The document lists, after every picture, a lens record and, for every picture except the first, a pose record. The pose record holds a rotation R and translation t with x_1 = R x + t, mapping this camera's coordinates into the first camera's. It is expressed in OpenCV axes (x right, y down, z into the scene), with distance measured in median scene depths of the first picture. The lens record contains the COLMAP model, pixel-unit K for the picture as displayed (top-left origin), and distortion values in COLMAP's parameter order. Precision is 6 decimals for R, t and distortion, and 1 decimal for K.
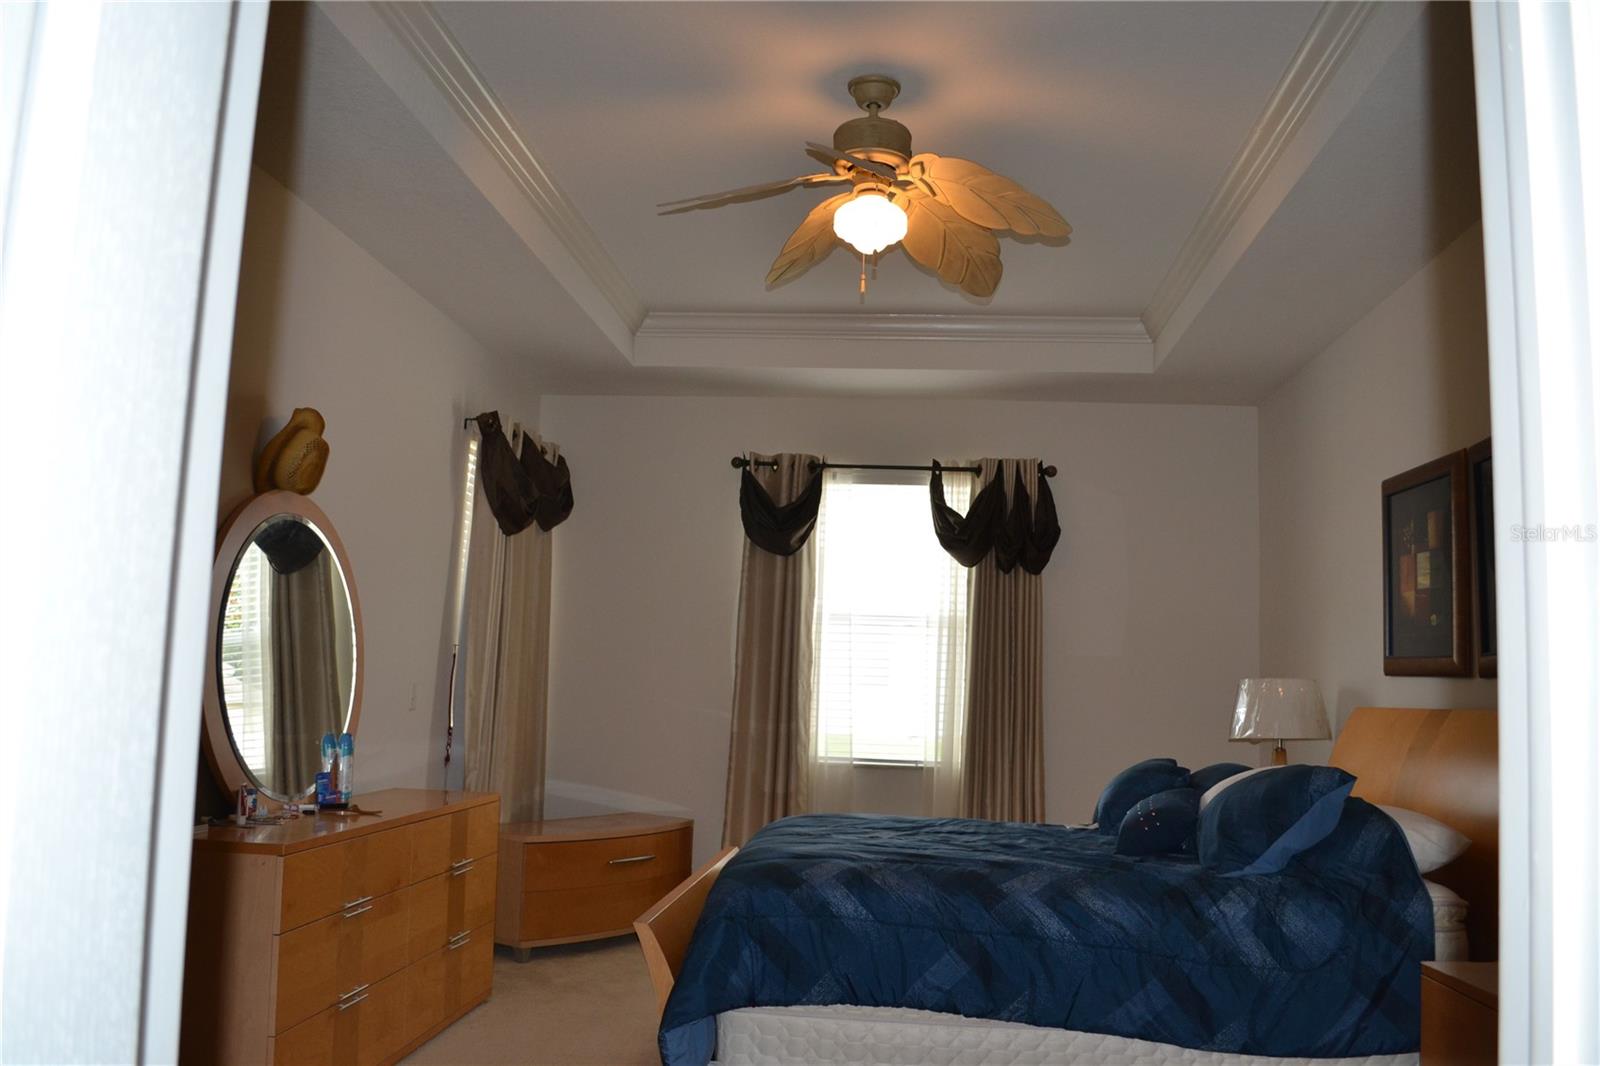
lens RADIAL K [[1274.6, 0, 796.4], [0, 1274.6, 531.9], [0, 0, 1]] dist [-0.082189, 0.005481]
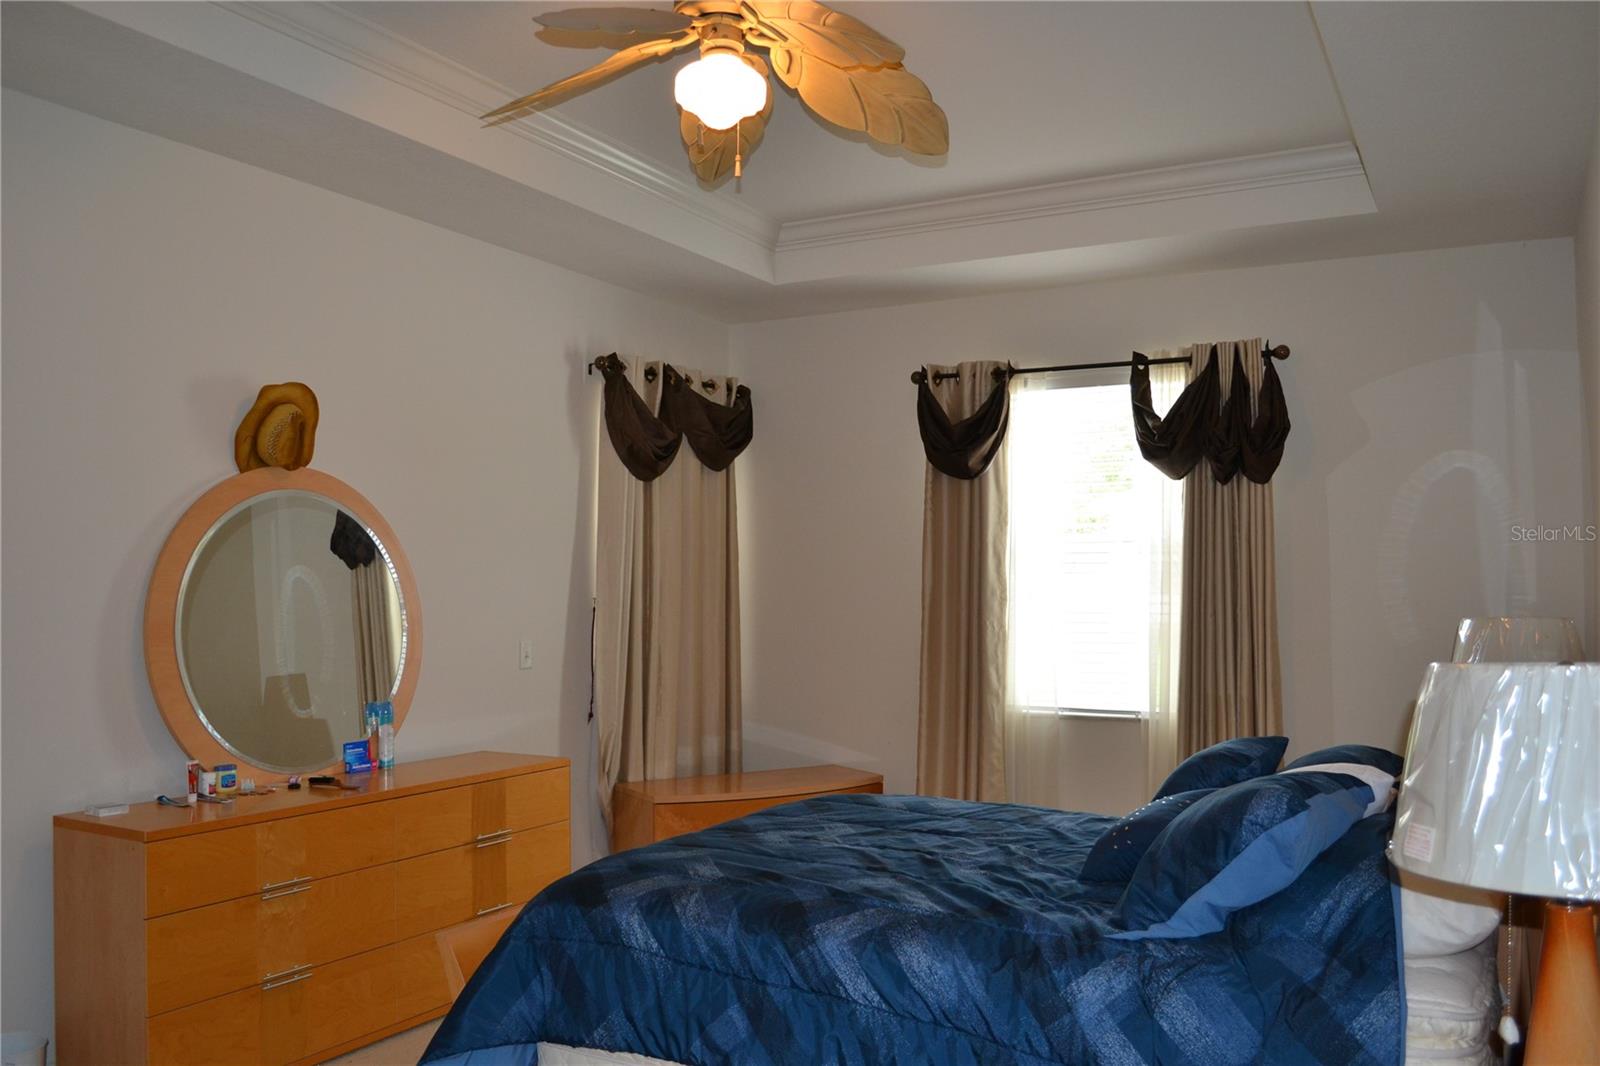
lens RADIAL K [[1274.6, 0, 803.3], [0, 1274.6, 533.4], [0, 0, 1]] dist [-0.082189, 0.005481]
pose [[0.915635, -0.049509, -0.398951, 0.237618], [0.078127, 0.995382, 0.055784, -0.002148], [0.394346, -0.082247, 0.915274, 0.152027]]
